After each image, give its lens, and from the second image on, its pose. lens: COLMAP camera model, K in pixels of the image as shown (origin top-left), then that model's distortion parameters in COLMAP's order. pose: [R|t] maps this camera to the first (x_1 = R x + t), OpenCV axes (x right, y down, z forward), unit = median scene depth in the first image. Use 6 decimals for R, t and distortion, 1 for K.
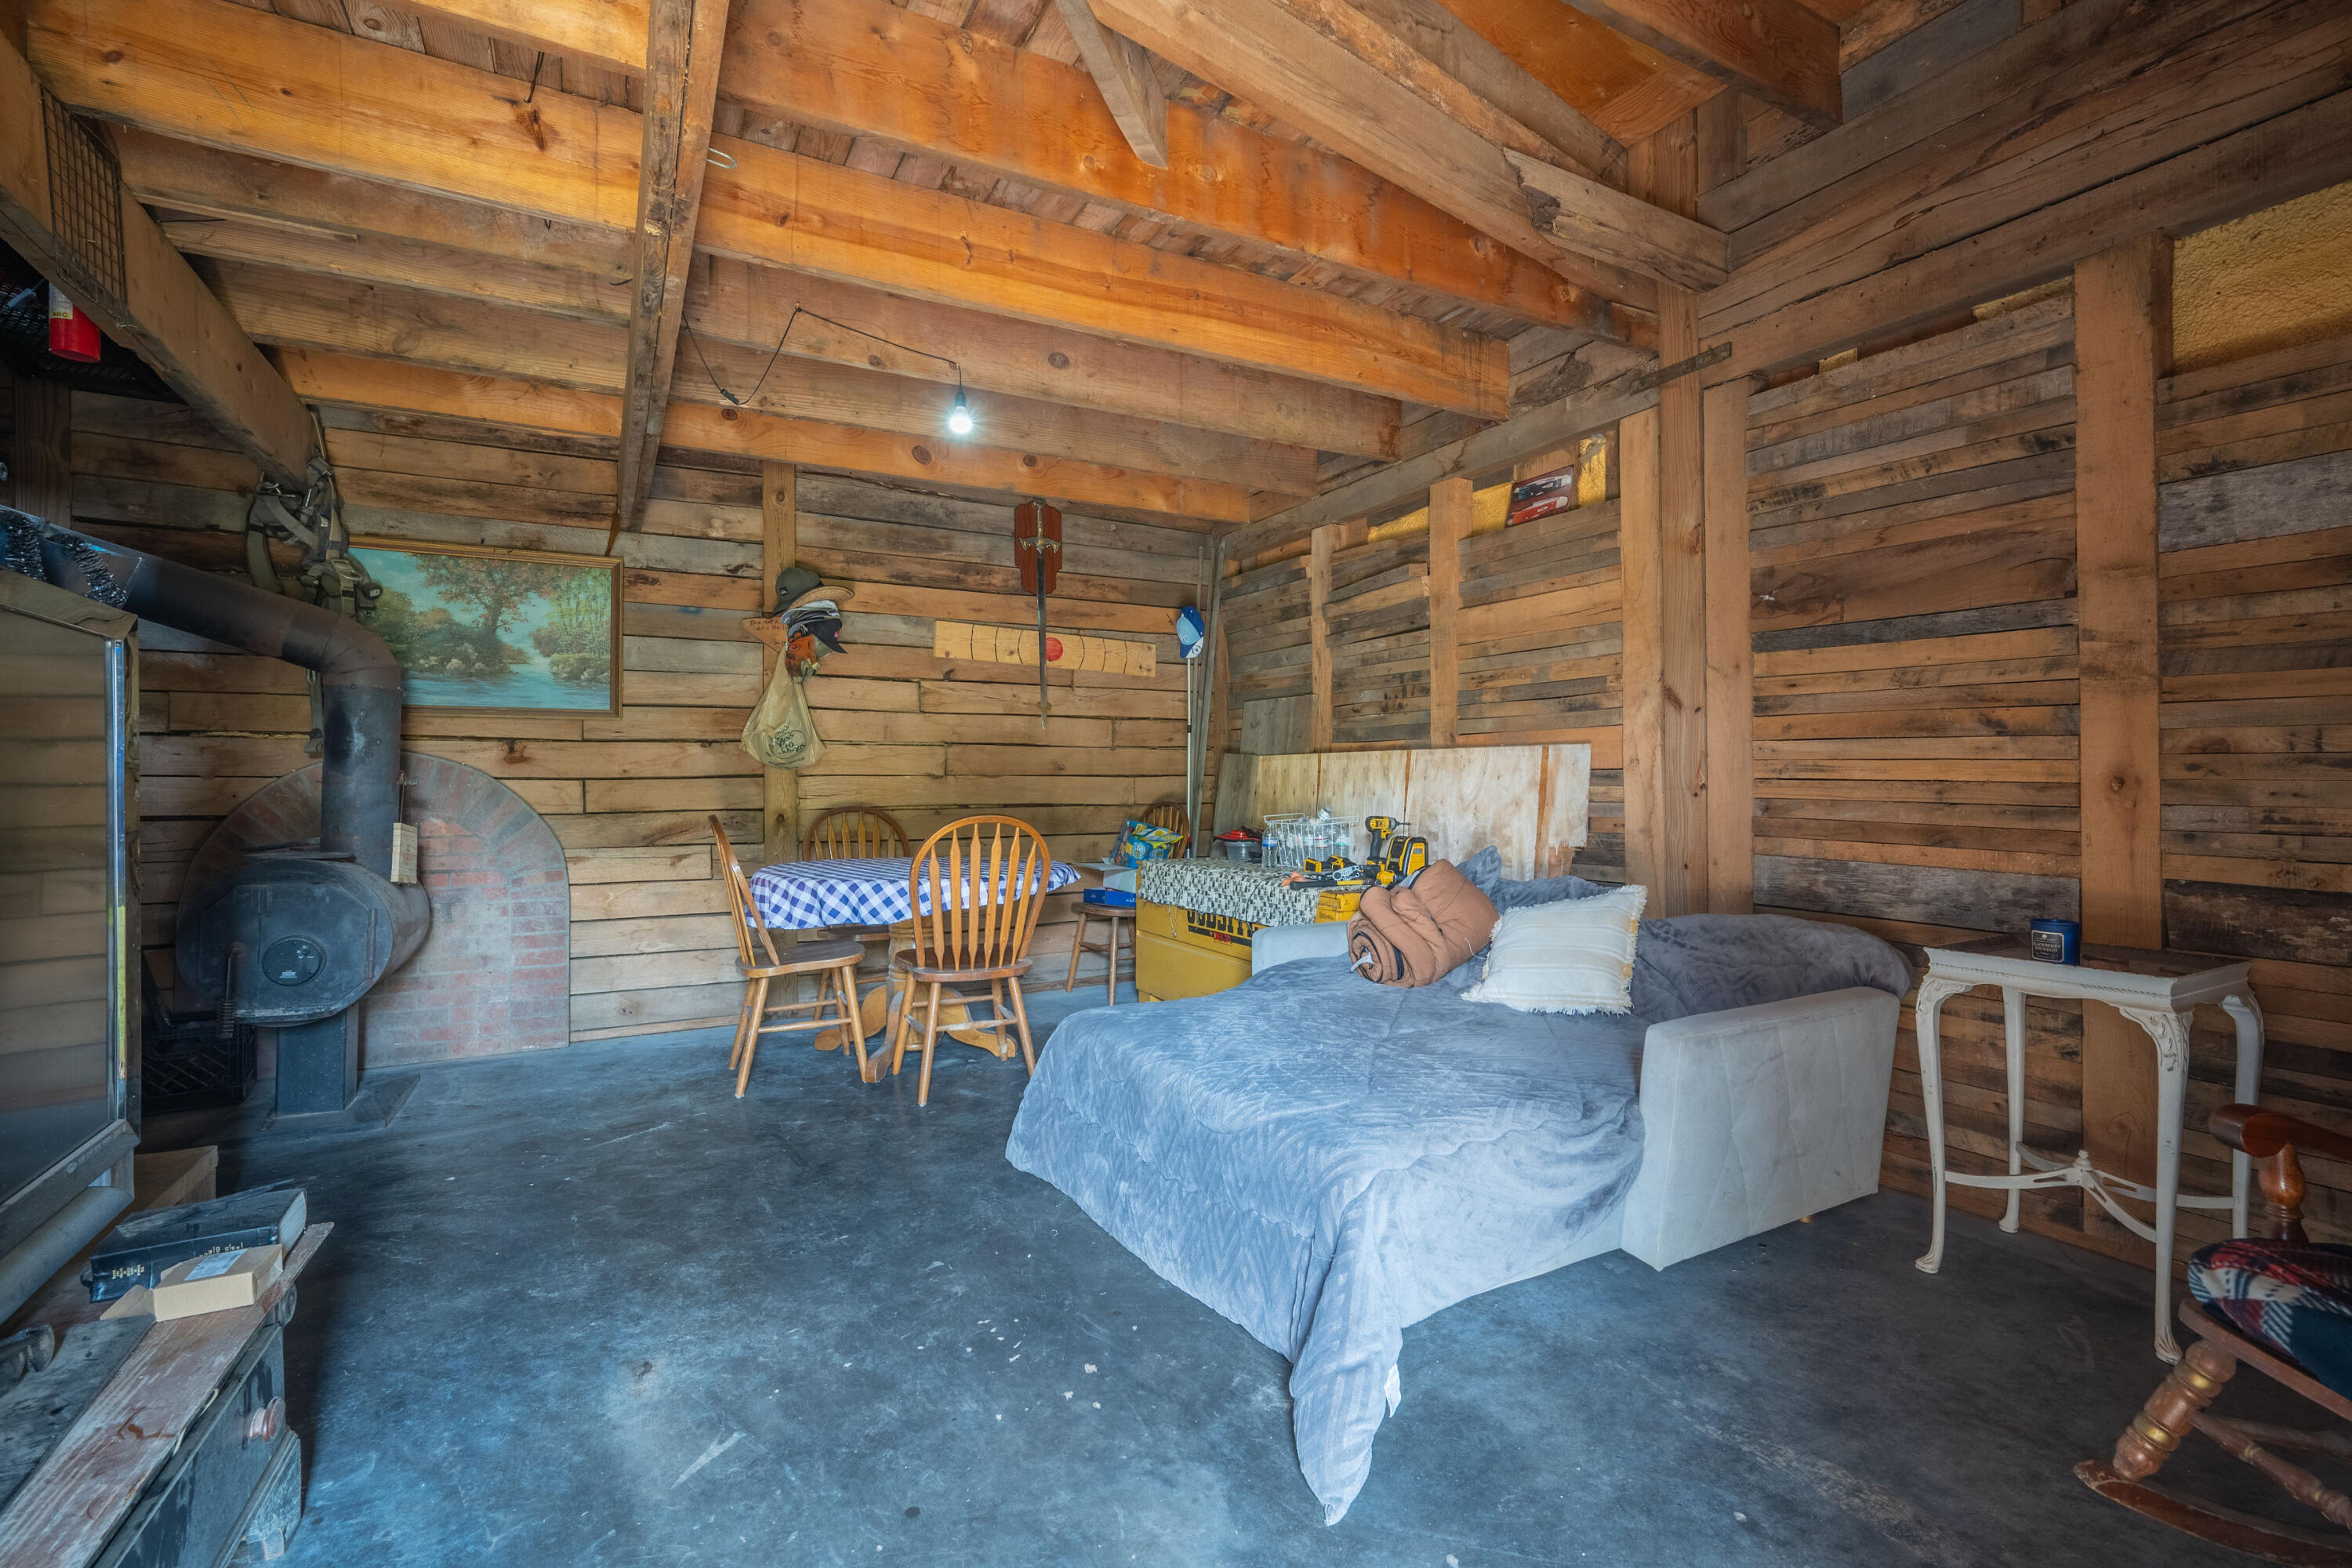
lens RADIAL K [[1037.3, 0, 1166.9], [0, 1037.3, 771.0], [0, 0, 1]] dist [0.001389, 0.000059]
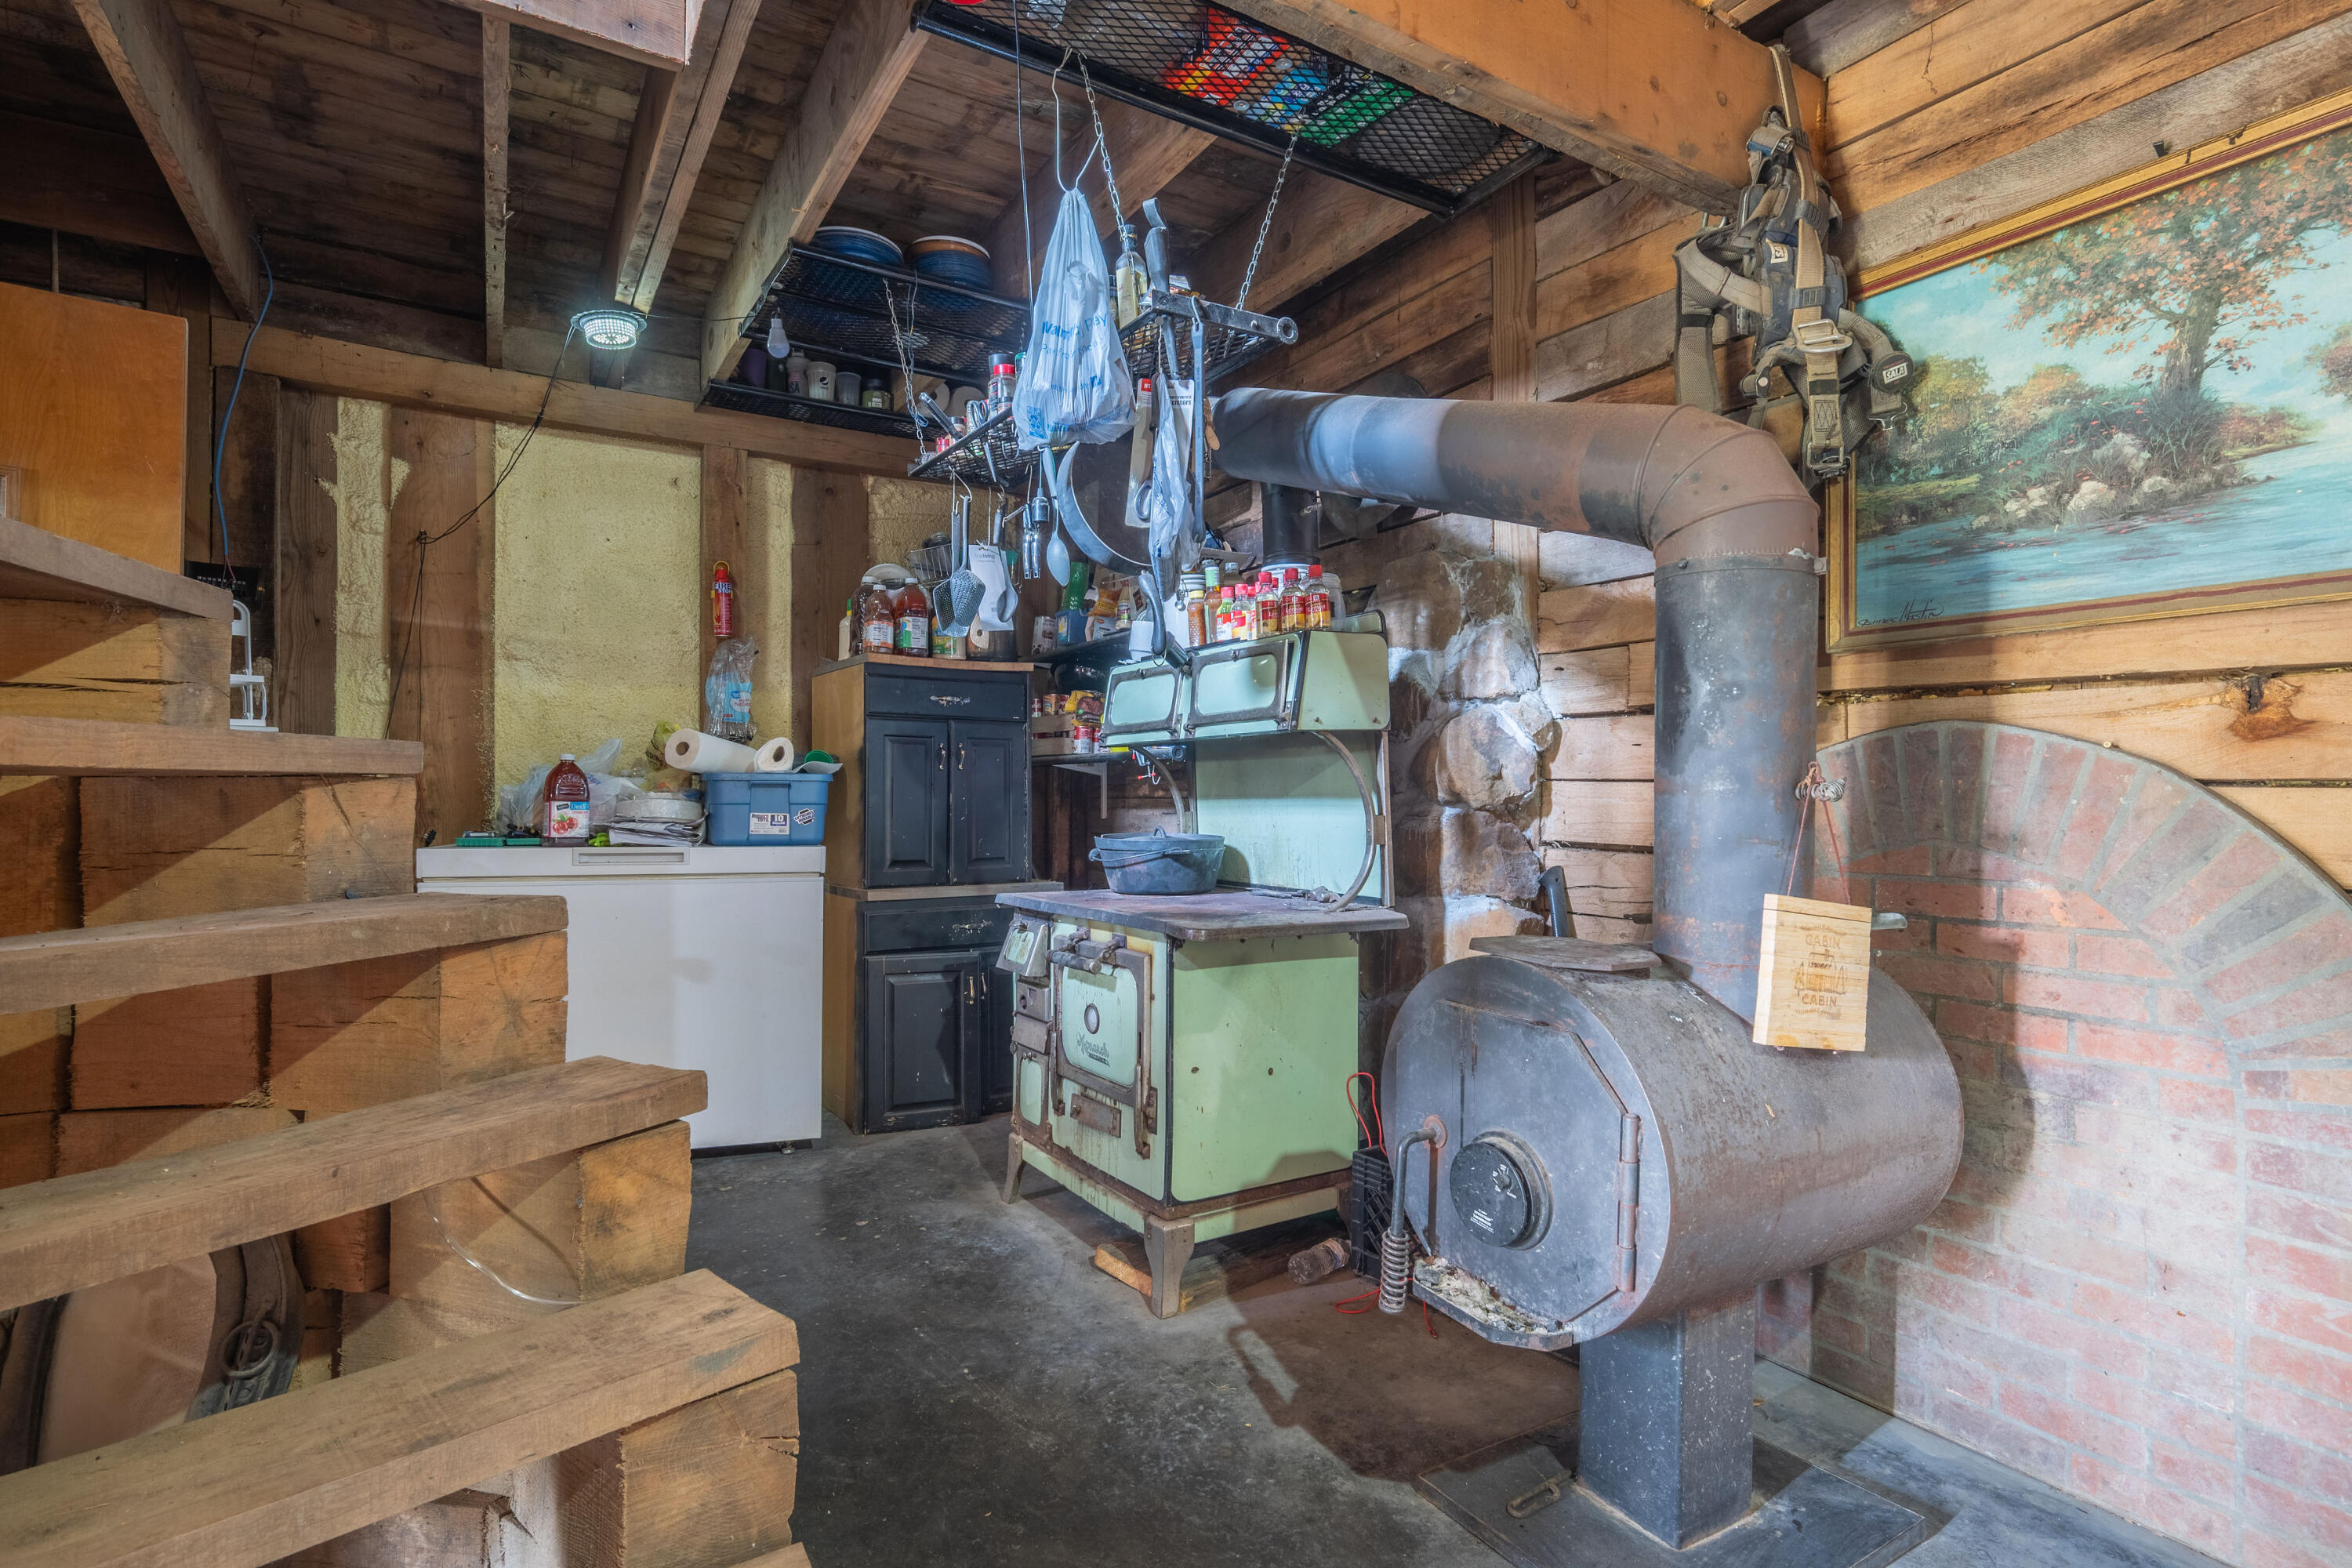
lens RADIAL K [[1142.1, 0, 1167.6], [0, 1142.1, 788.3], [0, 0, 1]] dist [-0.003328, 0.001569]
pose [[0.052832, -0.001110, -0.998603, -0.267329], [0.004312, 0.999990, -0.000884, 0.007822], [0.998594, -0.004259, 0.052837, 0.617995]]
